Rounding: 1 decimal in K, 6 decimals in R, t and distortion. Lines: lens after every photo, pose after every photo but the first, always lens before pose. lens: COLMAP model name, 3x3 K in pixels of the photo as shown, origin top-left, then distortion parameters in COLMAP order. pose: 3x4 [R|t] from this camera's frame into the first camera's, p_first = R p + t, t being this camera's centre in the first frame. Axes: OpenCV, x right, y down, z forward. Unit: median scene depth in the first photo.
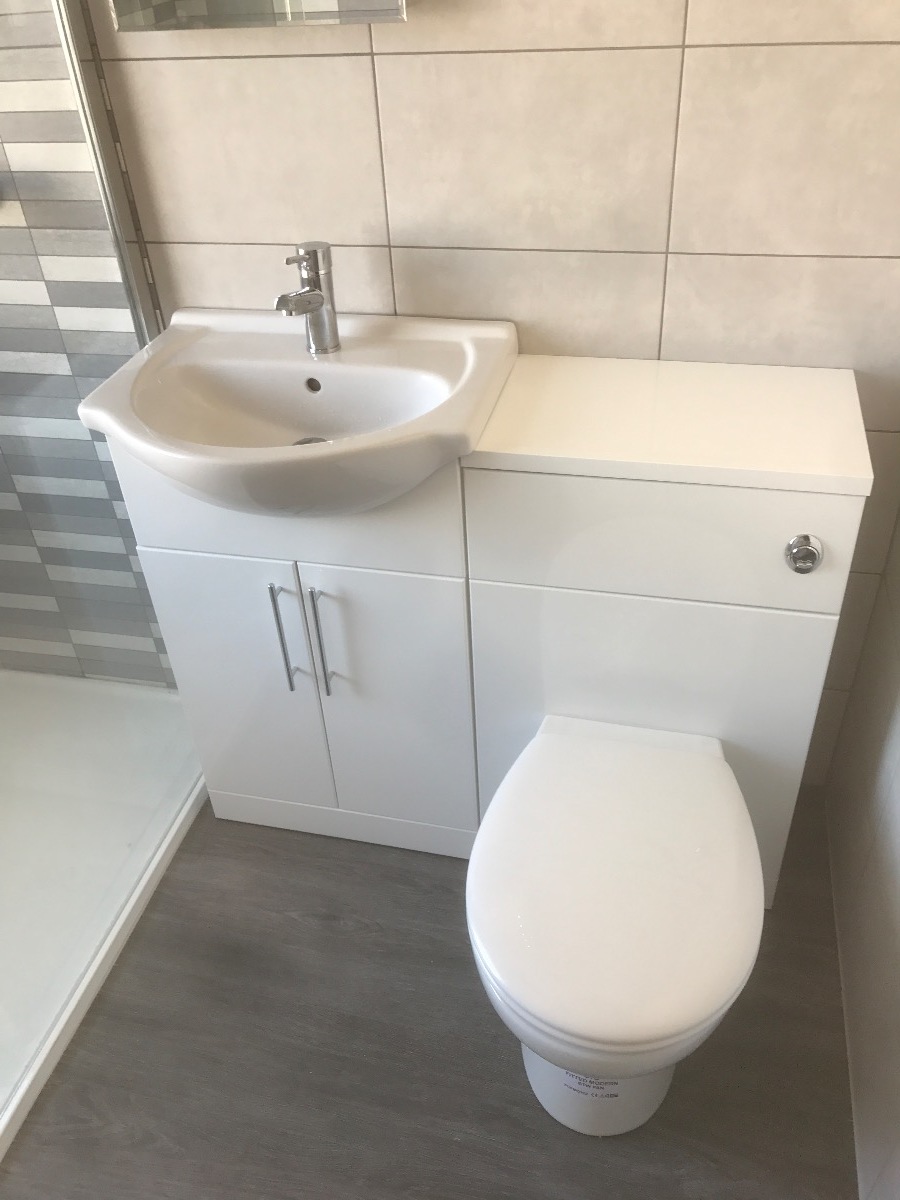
lens RADIAL K [[973.6, 0, 444.0], [0, 973.6, 594.9], [0, 0, 1]] dist [0.026791, -0.043243]
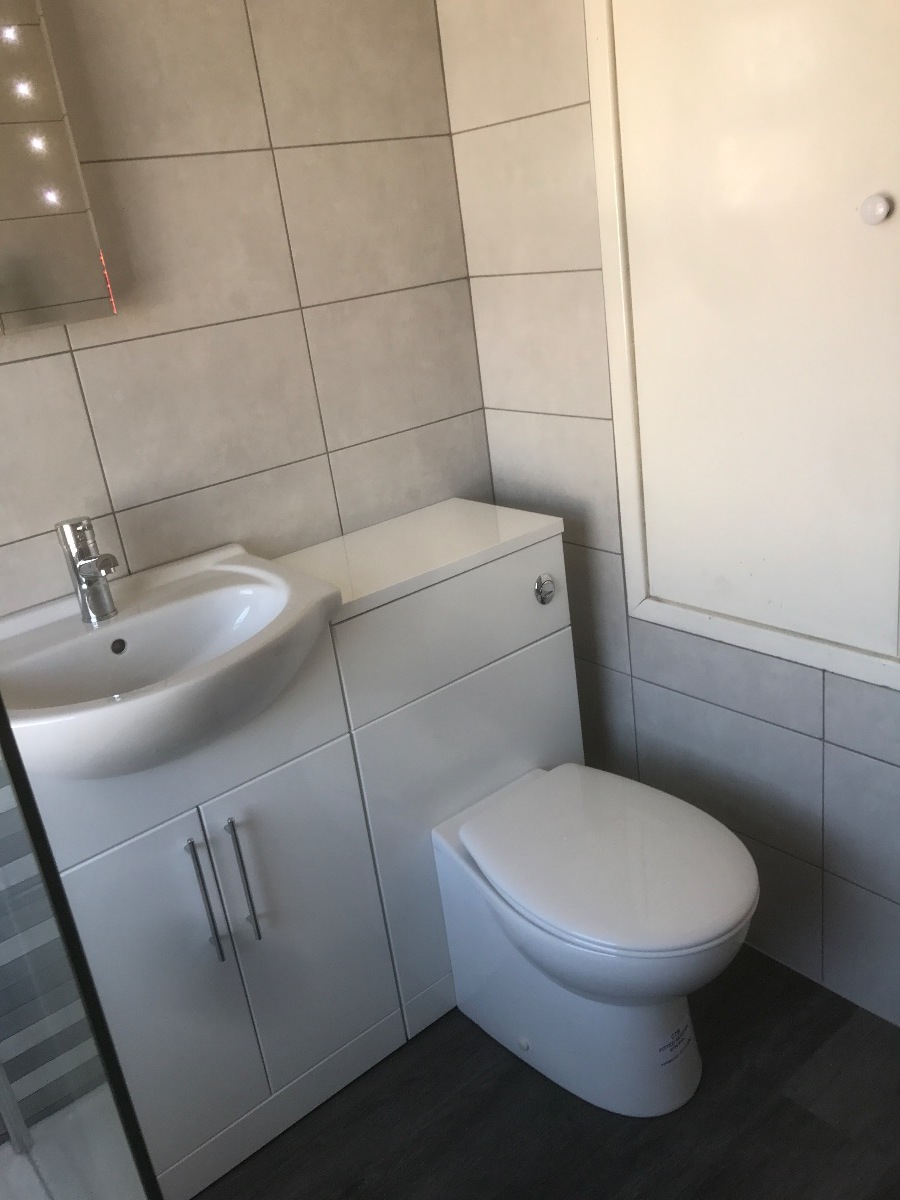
lens RADIAL K [[973.6, 0, 451.8], [0, 973.6, 598.2], [0, 0, 1]] dist [0.026791, -0.043243]
pose [[0.601302, -0.308694, 0.736983, -0.677735], [0.553882, 0.825819, -0.106006, 0.038953], [-0.575891, 0.471943, 0.667547, 0.126760]]
